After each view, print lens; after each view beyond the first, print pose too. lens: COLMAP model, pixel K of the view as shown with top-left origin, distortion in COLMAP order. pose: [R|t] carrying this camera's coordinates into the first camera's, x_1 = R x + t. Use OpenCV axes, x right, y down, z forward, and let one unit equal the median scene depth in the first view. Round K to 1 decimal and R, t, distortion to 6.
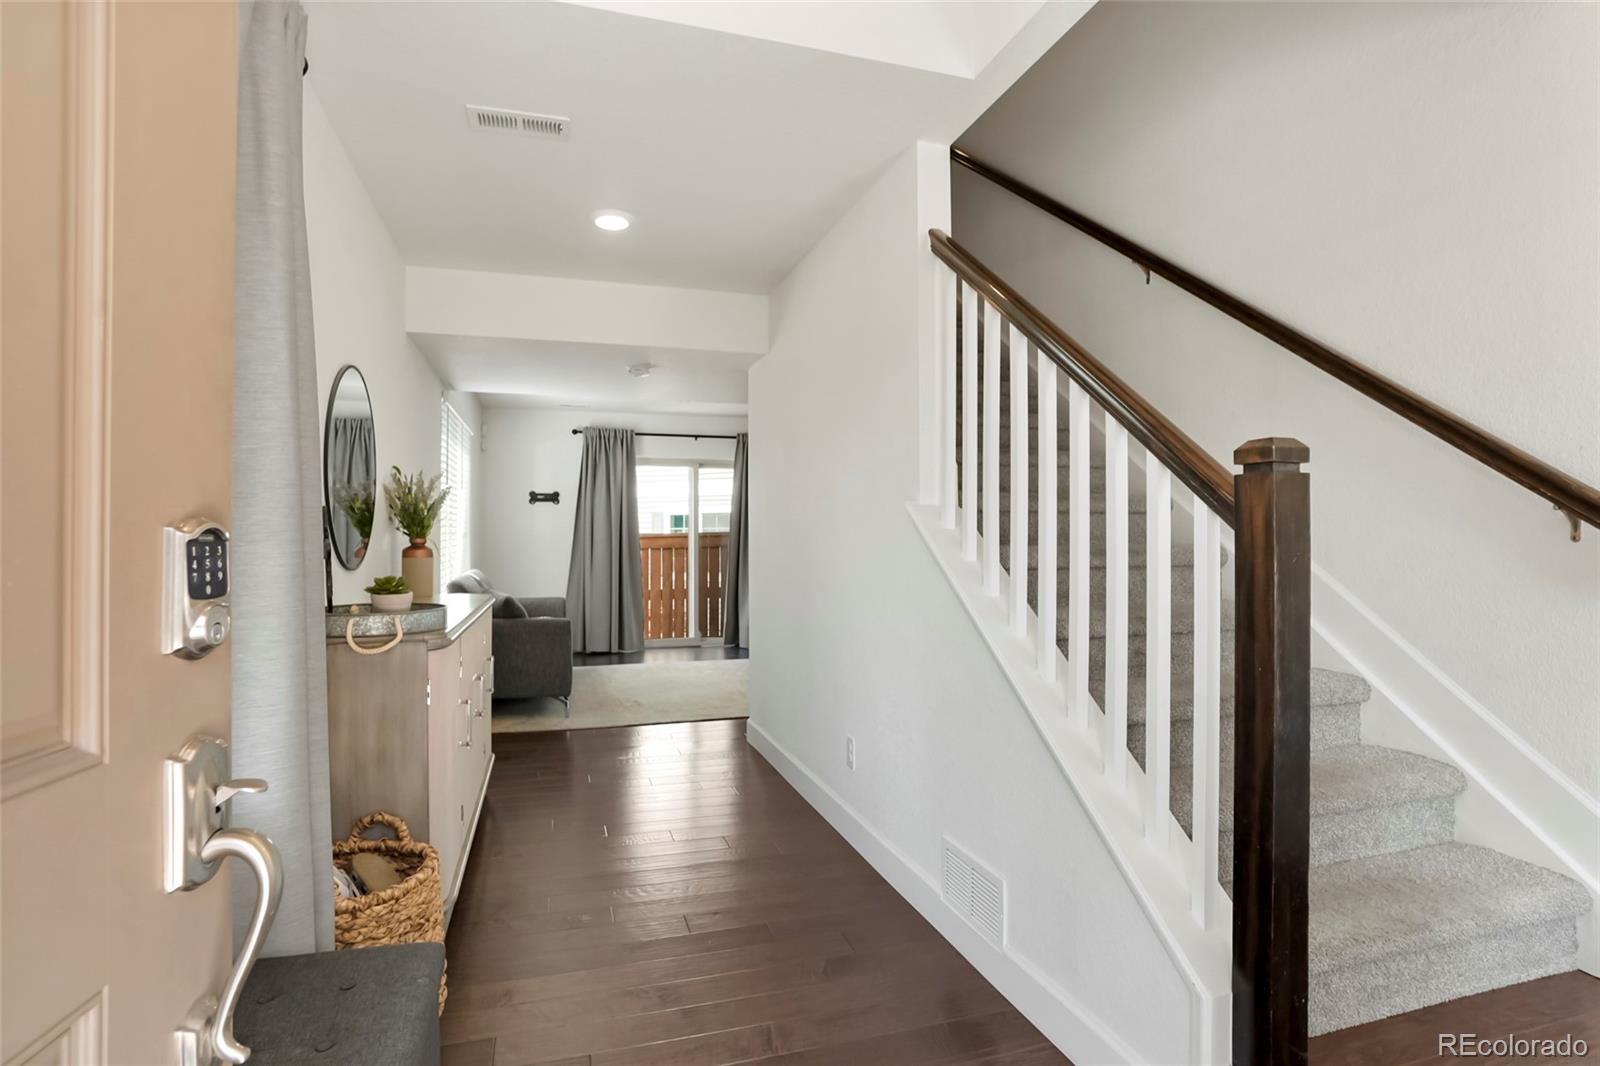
lens RADIAL K [[837.2, 0, 800.8], [0, 837.2, 536.5], [0, 0, 1]] dist [-0.005941, -0.000613]
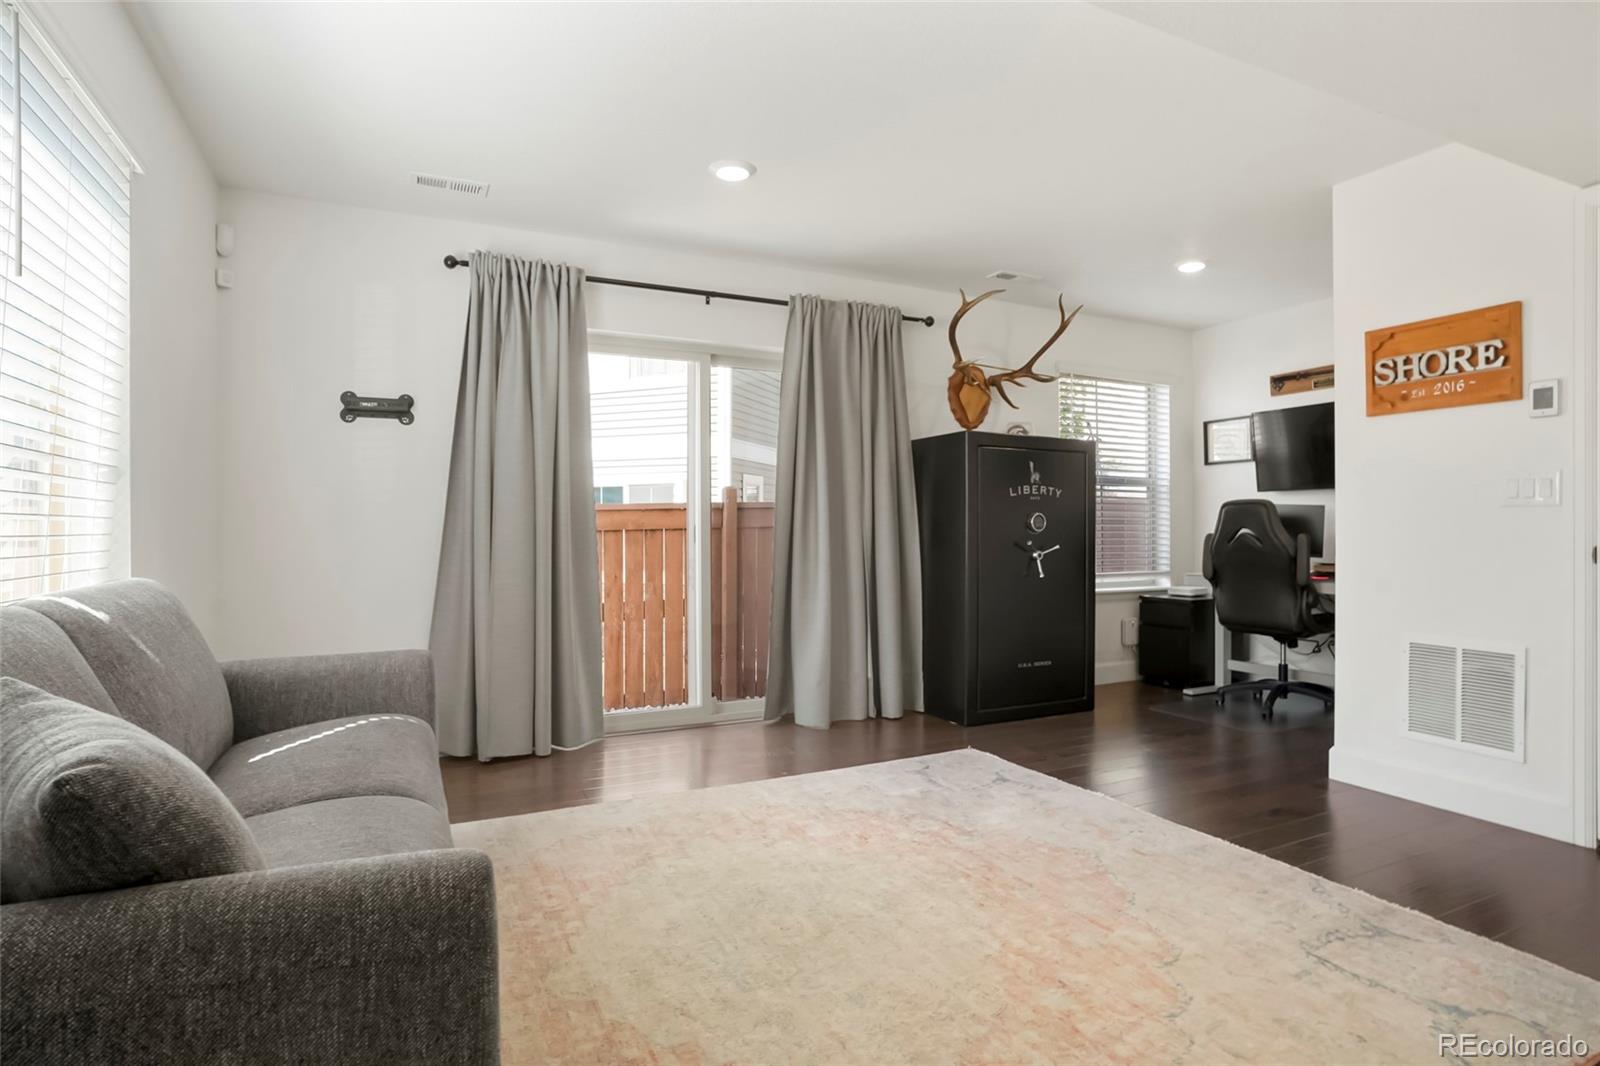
lens RADIAL K [[837.2, 0, 801.0], [0, 837.2, 534.8], [0, 0, 1]] dist [-0.005941, -0.000613]
pose [[0.989051, -0.001238, 0.147567, -0.150100], [-0.000431, 0.999936, 0.011278, 0.014496], [-0.147571, -0.011218, 0.988988, 0.527241]]
